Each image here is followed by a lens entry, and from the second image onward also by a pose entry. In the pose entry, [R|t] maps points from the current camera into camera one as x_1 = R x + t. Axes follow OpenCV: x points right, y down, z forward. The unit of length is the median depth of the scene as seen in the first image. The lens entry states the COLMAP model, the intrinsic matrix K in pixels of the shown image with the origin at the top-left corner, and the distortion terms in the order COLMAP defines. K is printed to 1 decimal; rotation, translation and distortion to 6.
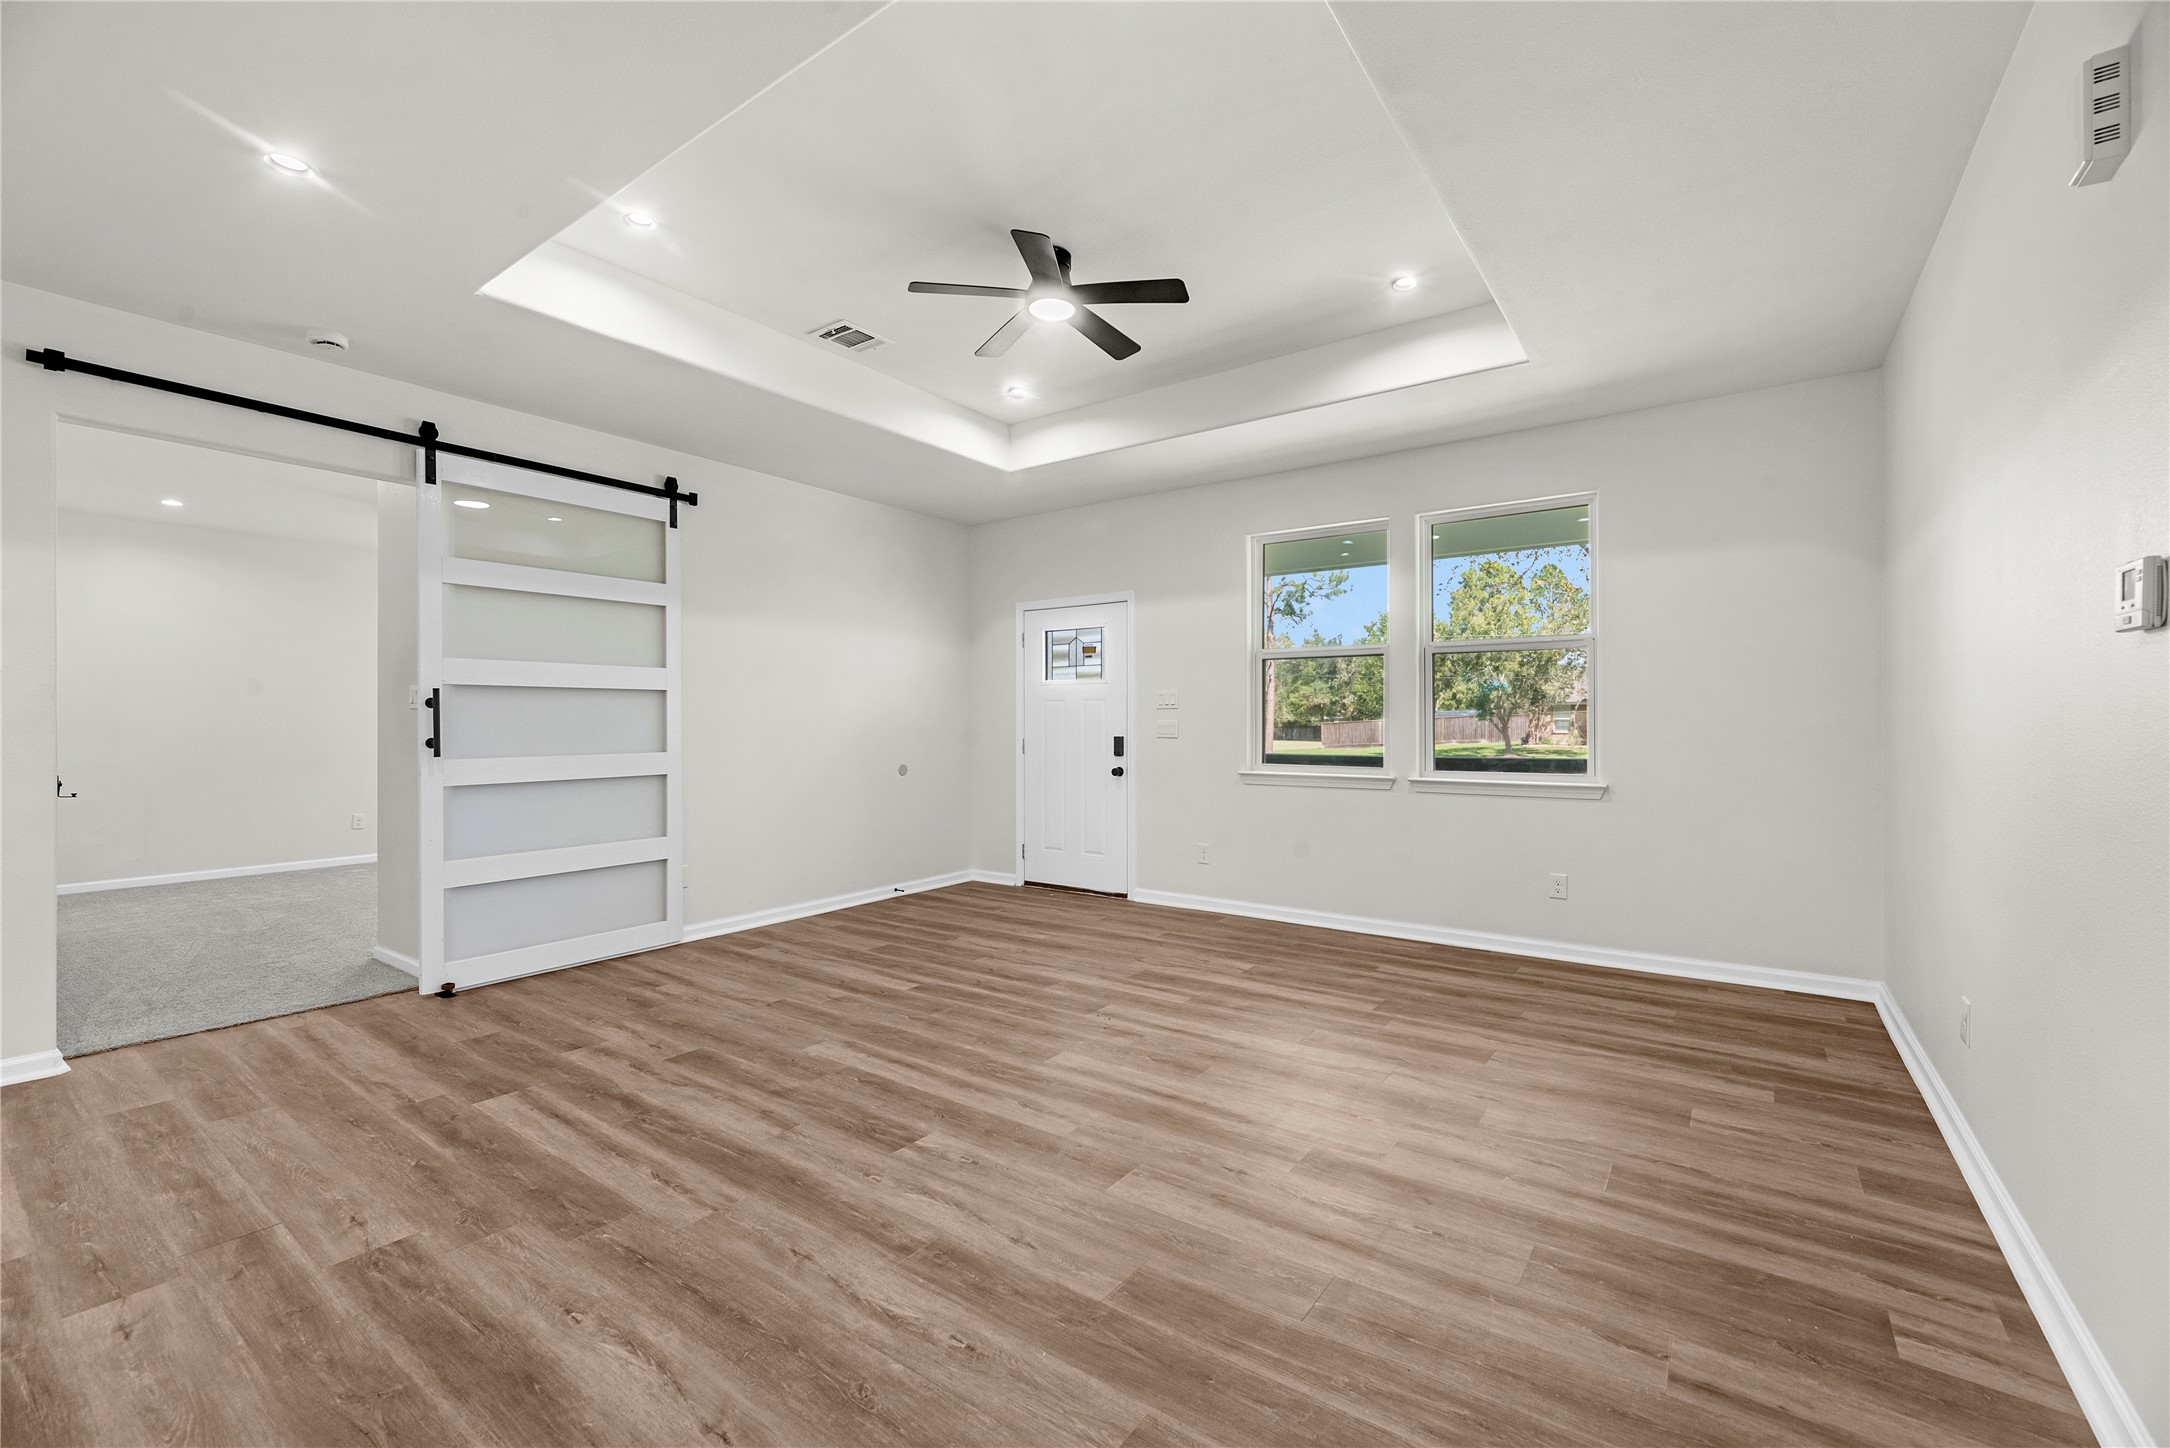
lens RADIAL K [[884.0, 0, 1091.7], [0, 884.0, 712.9], [0, 0, 1]] dist [-0.001231, -0.000689]
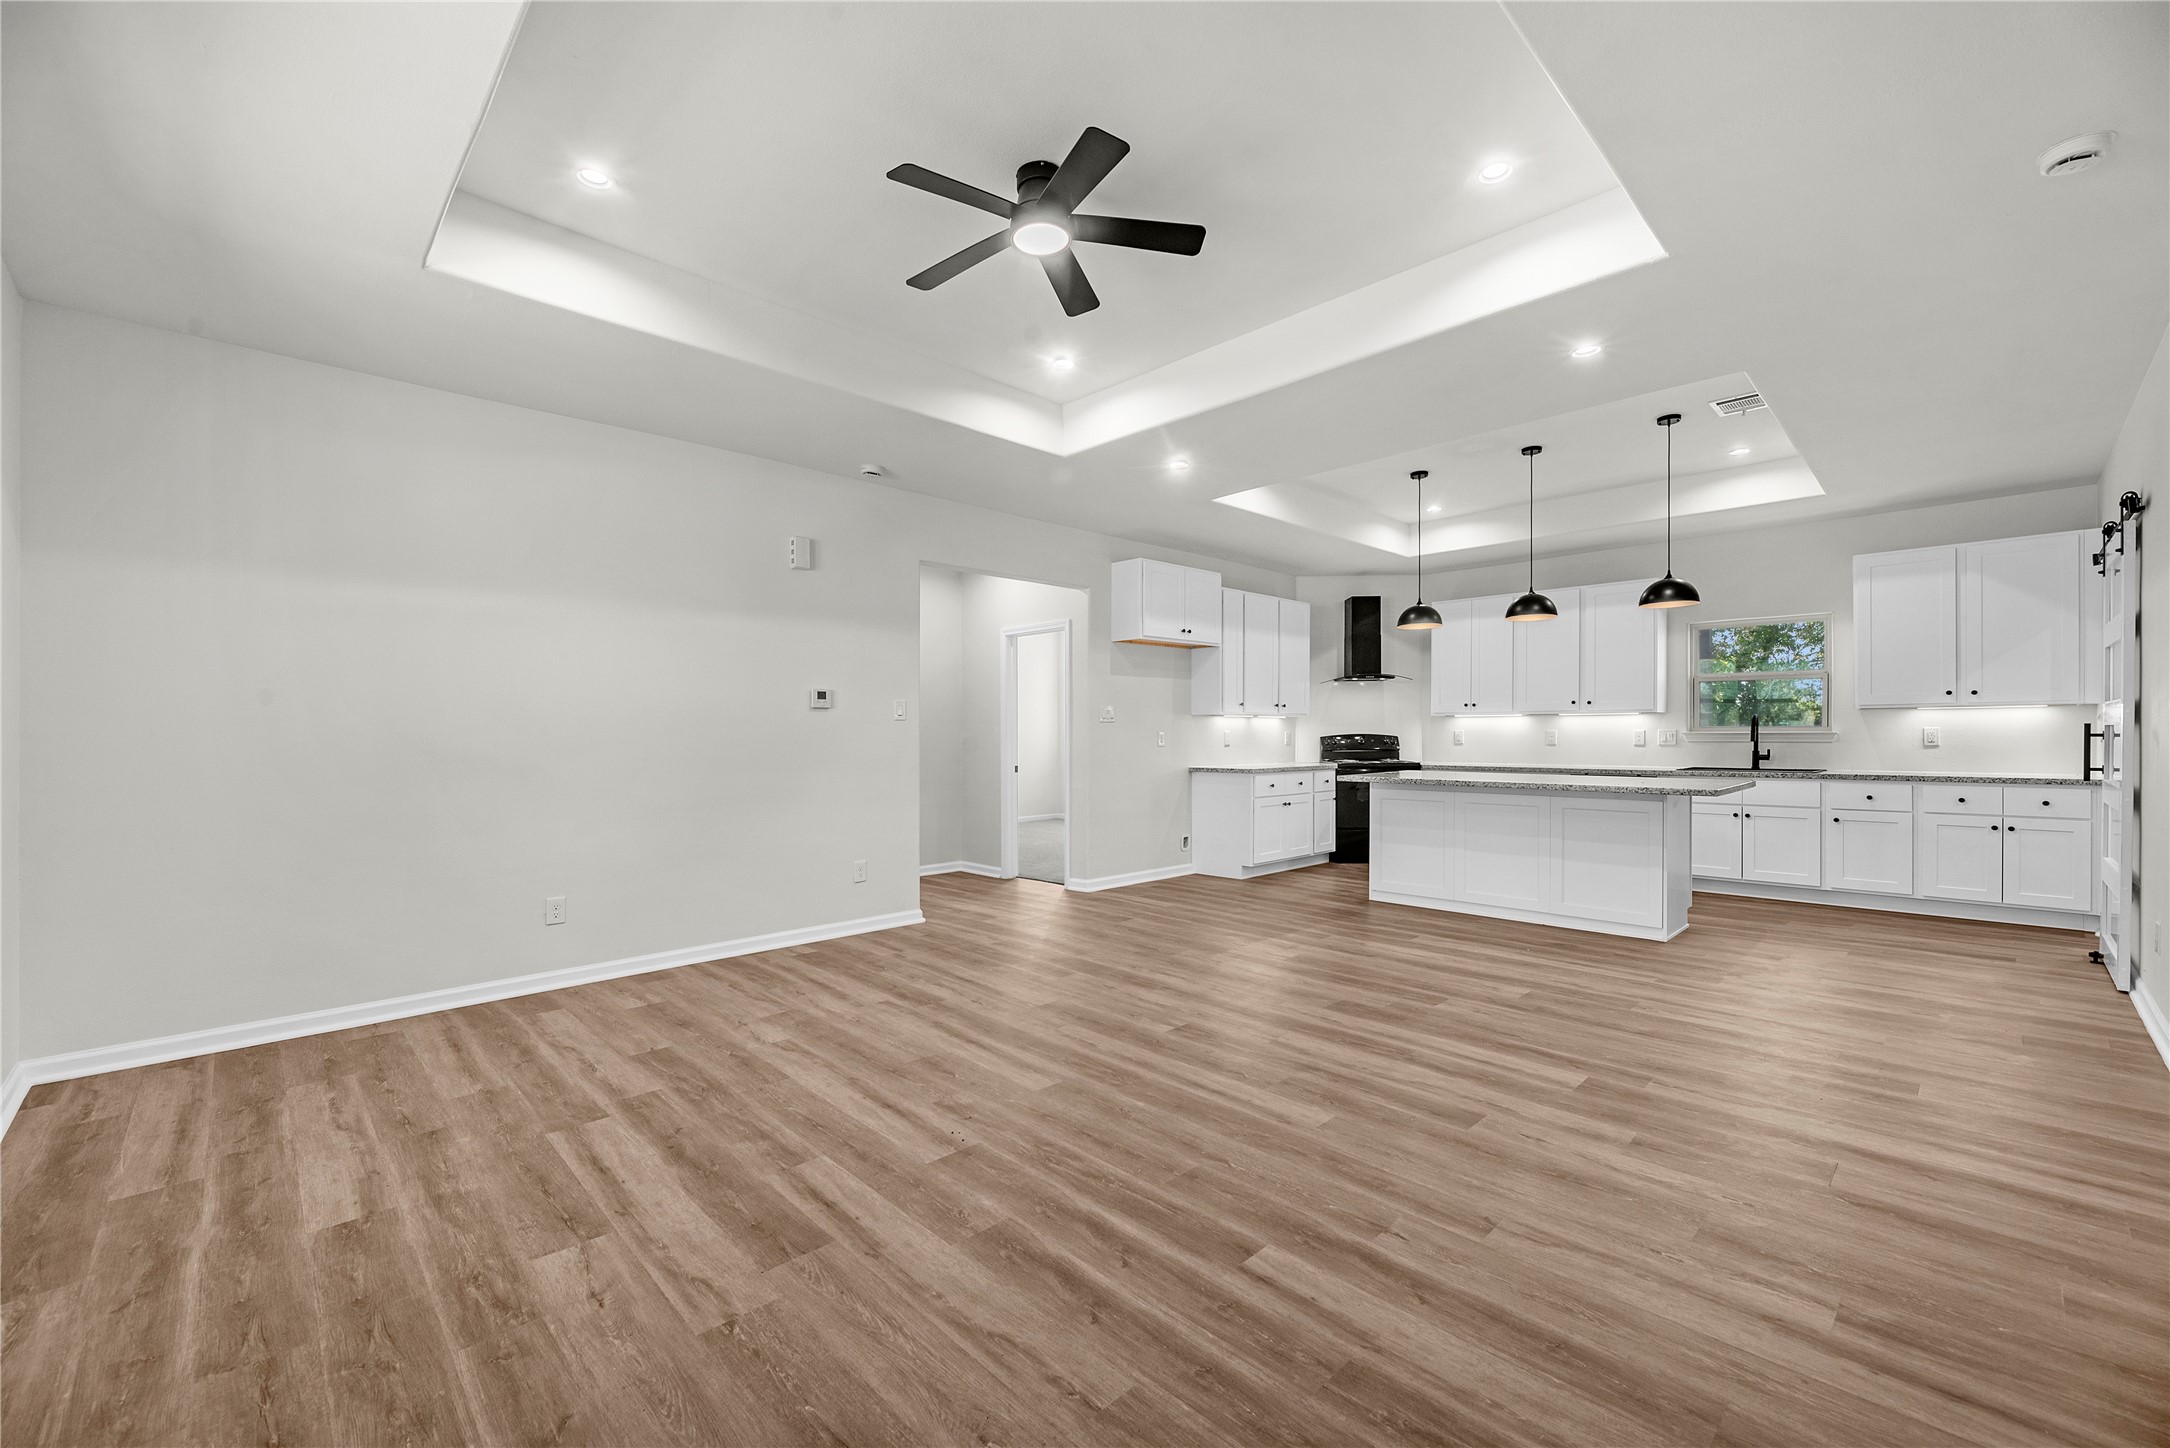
lens RADIAL K [[884.0, 0, 1092.3], [0, 884.0, 740.4], [0, 0, 1]] dist [-0.001231, -0.000689]
pose [[-0.984449, 0.006245, 0.175561, -0.236408], [0.005895, 0.999979, -0.002514, 0.021009], [-0.175573, -0.001439, -0.984465, 1.777651]]
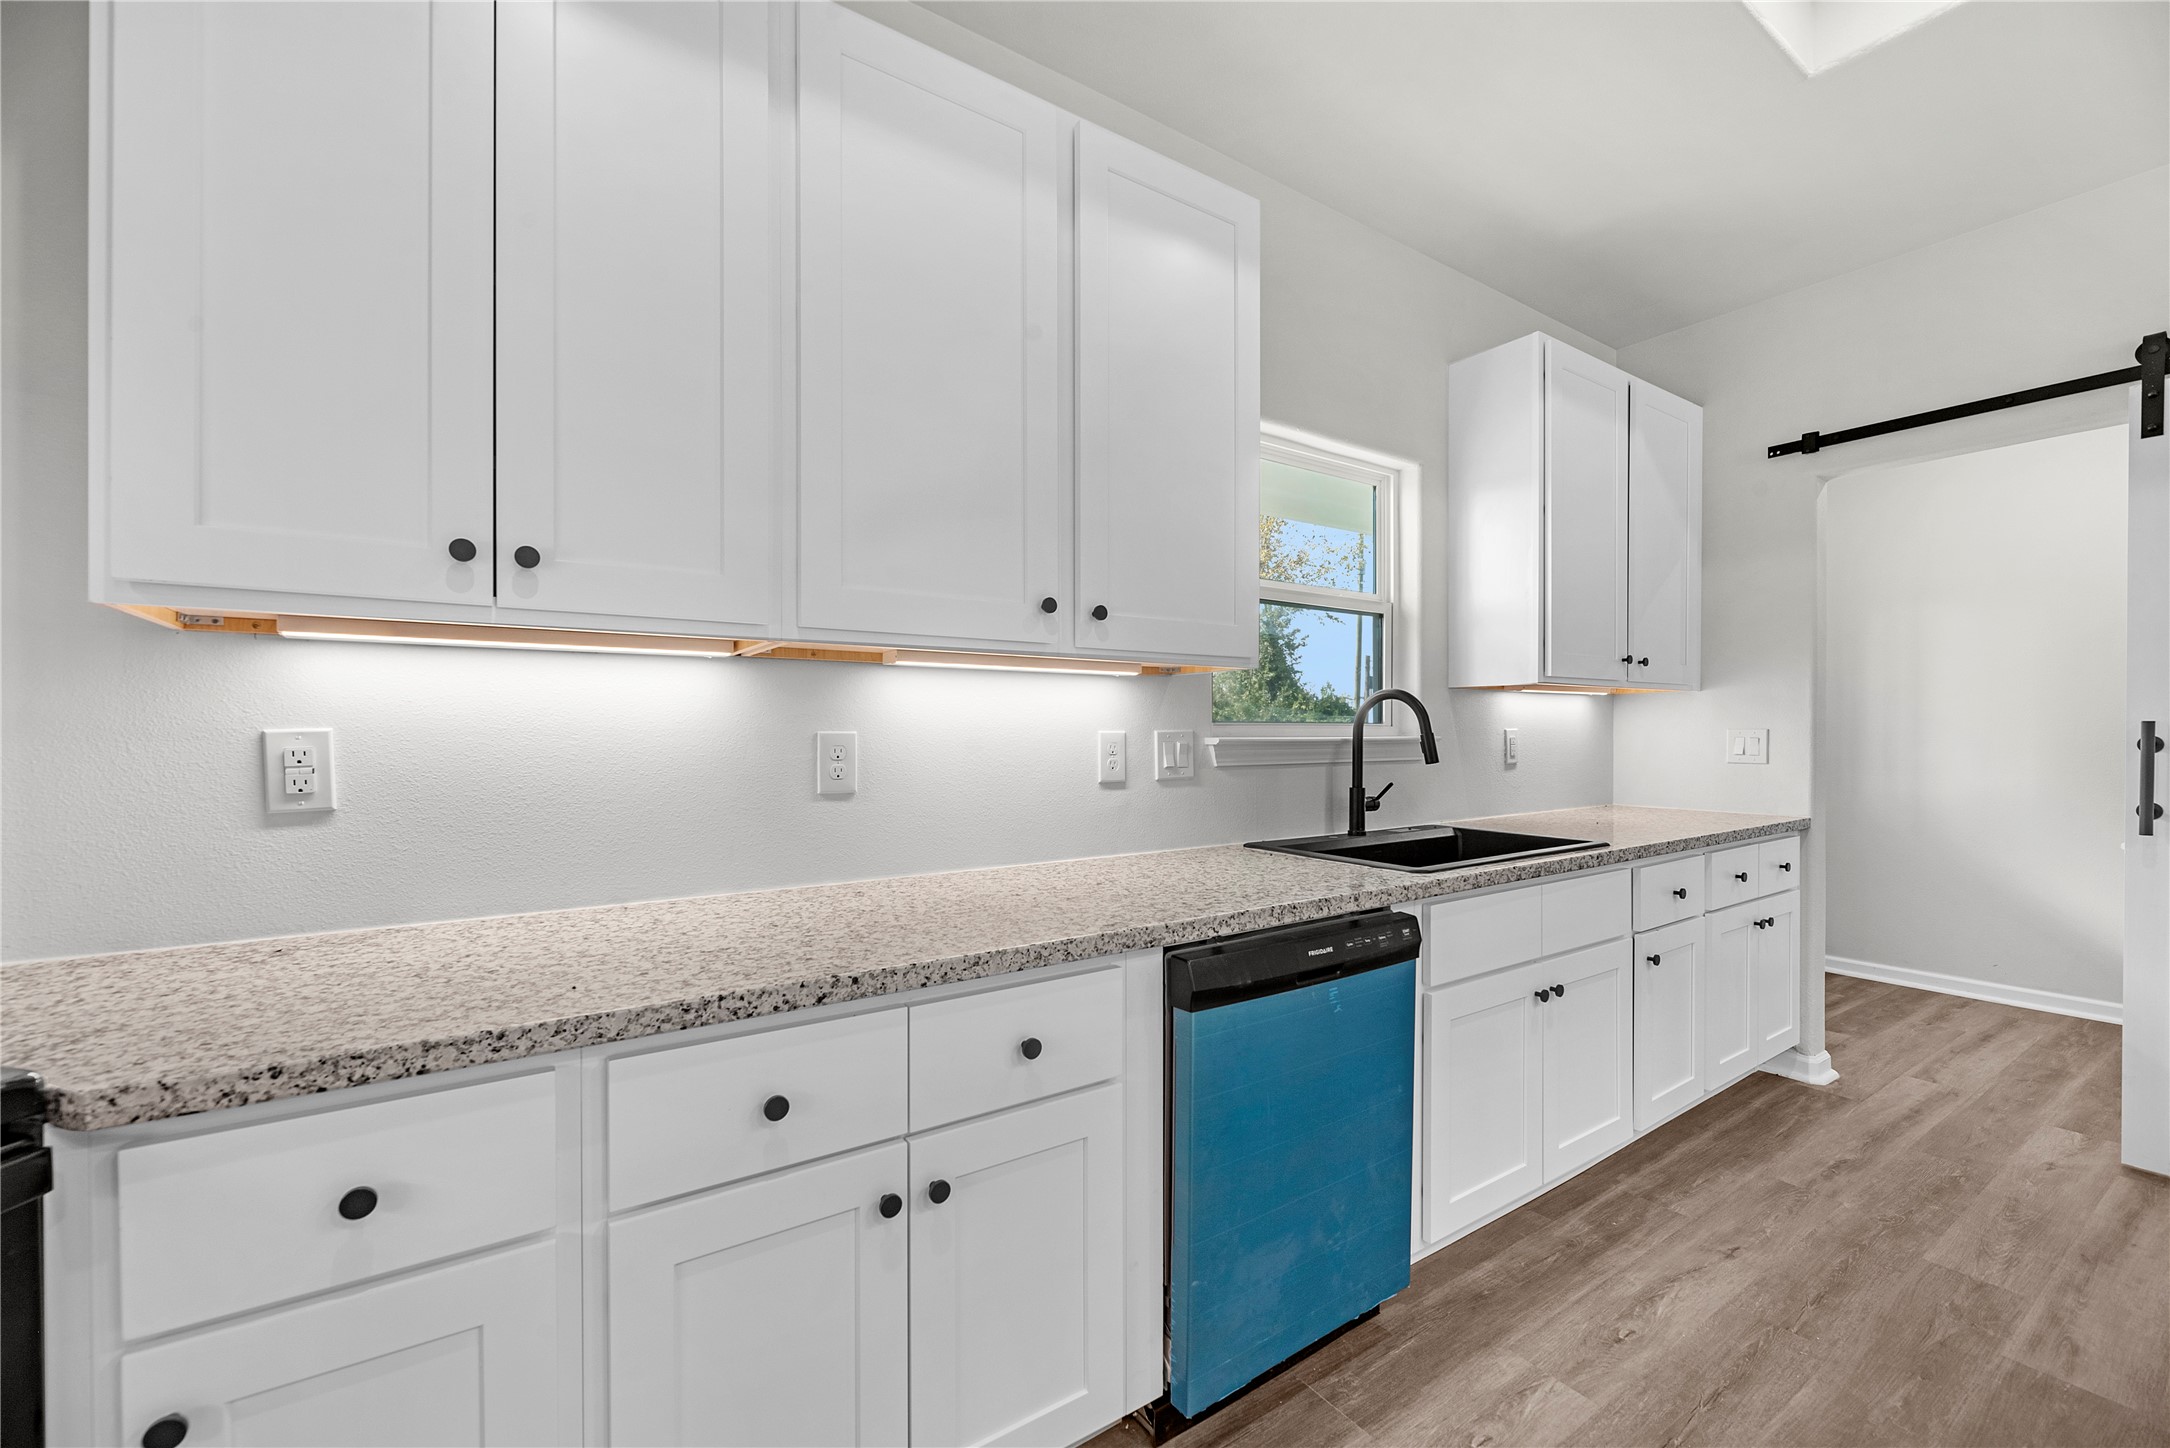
lens RADIAL K [[884.0, 0, 1076.5], [0, 884.0, 728.9], [0, 0, 1]] dist [-0.001231, -0.000689]
pose [[-0.343586, 0.004048, -0.939113, -0.567436], [0.011649, 0.999932, 0.000049, -0.002591], [0.939049, -0.010923, -0.343610, -0.327998]]
